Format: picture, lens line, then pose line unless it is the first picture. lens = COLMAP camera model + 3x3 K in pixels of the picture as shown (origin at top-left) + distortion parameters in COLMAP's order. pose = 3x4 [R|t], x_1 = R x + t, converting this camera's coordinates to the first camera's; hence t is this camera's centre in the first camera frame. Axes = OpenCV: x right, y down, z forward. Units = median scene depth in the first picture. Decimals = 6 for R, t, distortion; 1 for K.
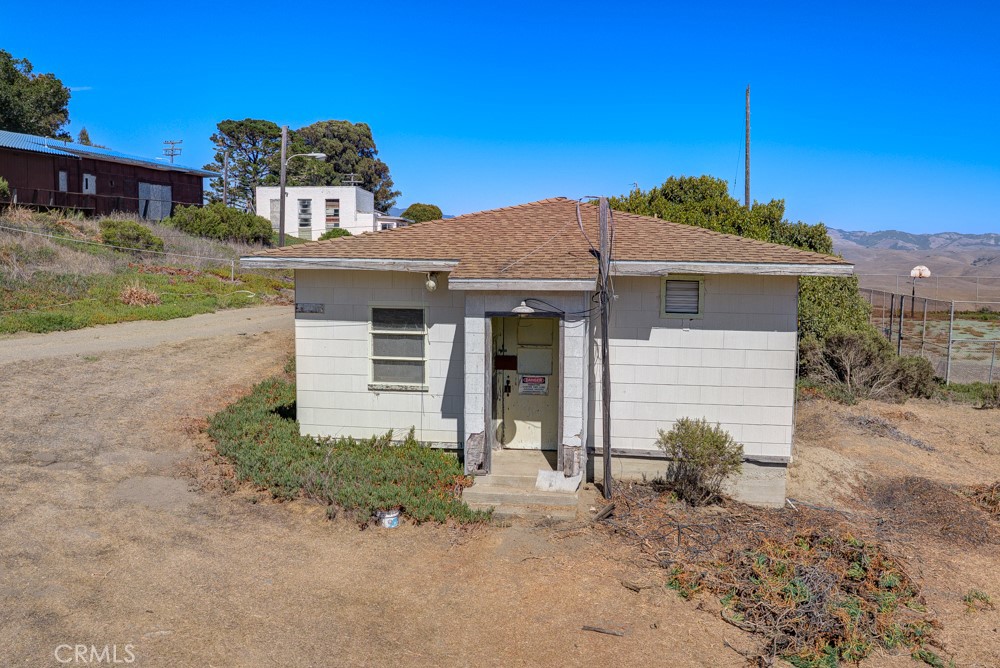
lens RADIAL K [[833.1, 0, 510.0], [0, 833.1, 329.3], [0, 0, 1]] dist [-0.087940, -0.043441]
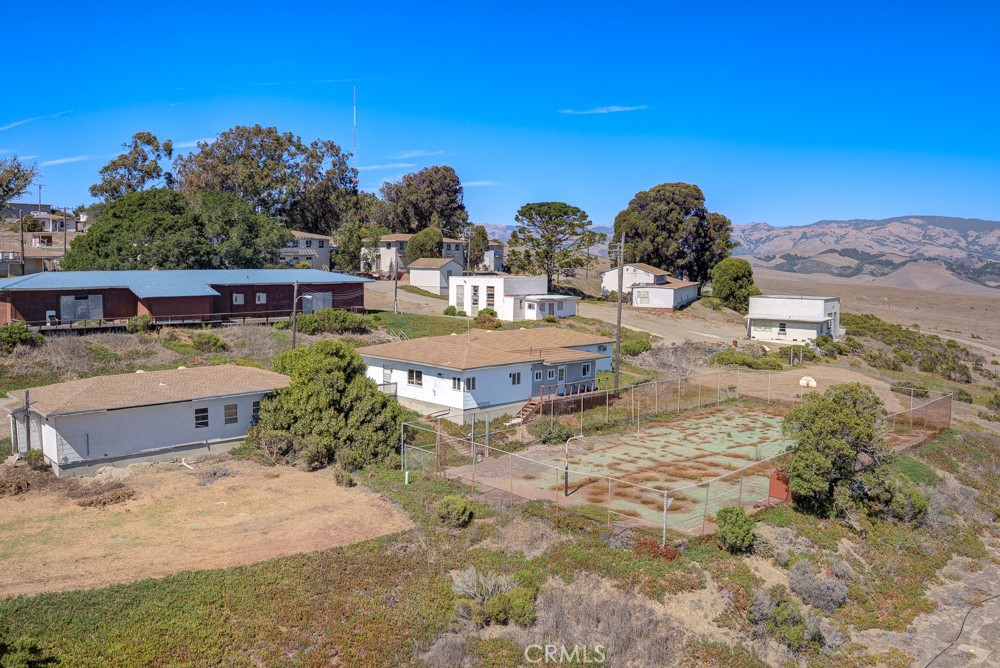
lens RADIAL K [[833.1, 0, 510.0], [0, 833.1, 329.3], [0, 0, 1]] dist [-0.087940, -0.043441]
pose [[0.797941, 0.055983, -0.600130, 0.663247], [-0.063658, 0.997936, 0.008453, -0.098298], [0.599364, 0.031458, 0.799858, -0.108838]]
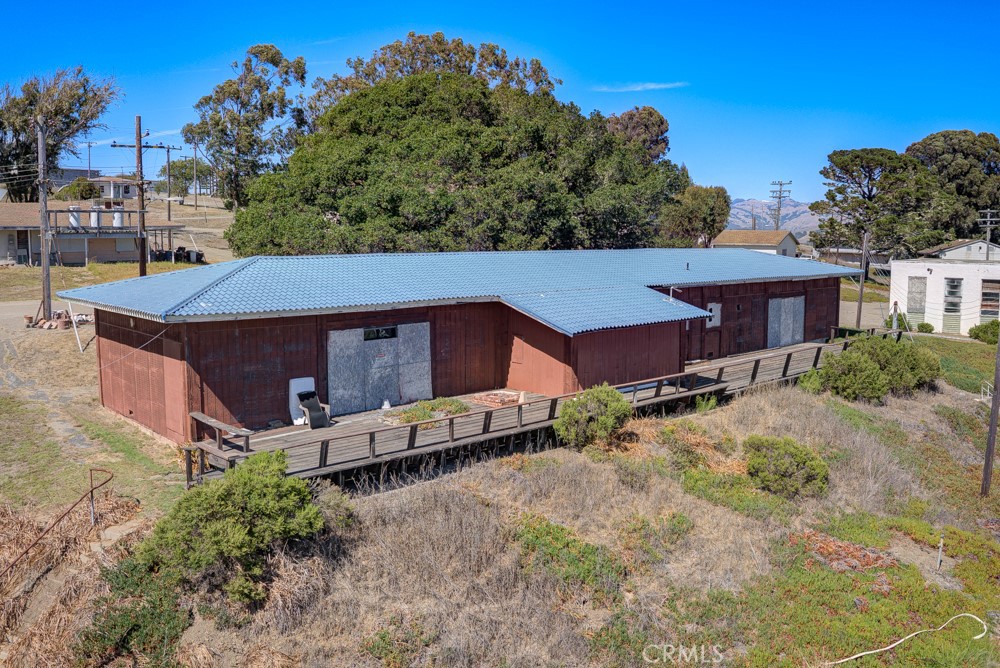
lens RADIAL K [[833.1, 0, 510.0], [0, 833.1, 329.3], [0, 0, 1]] dist [-0.087940, -0.043441]
pose [[0.782848, 0.065971, -0.618706, -0.099990], [-0.056123, 0.997797, 0.035379, -0.111897], [0.619677, 0.007028, 0.784826, 0.132186]]
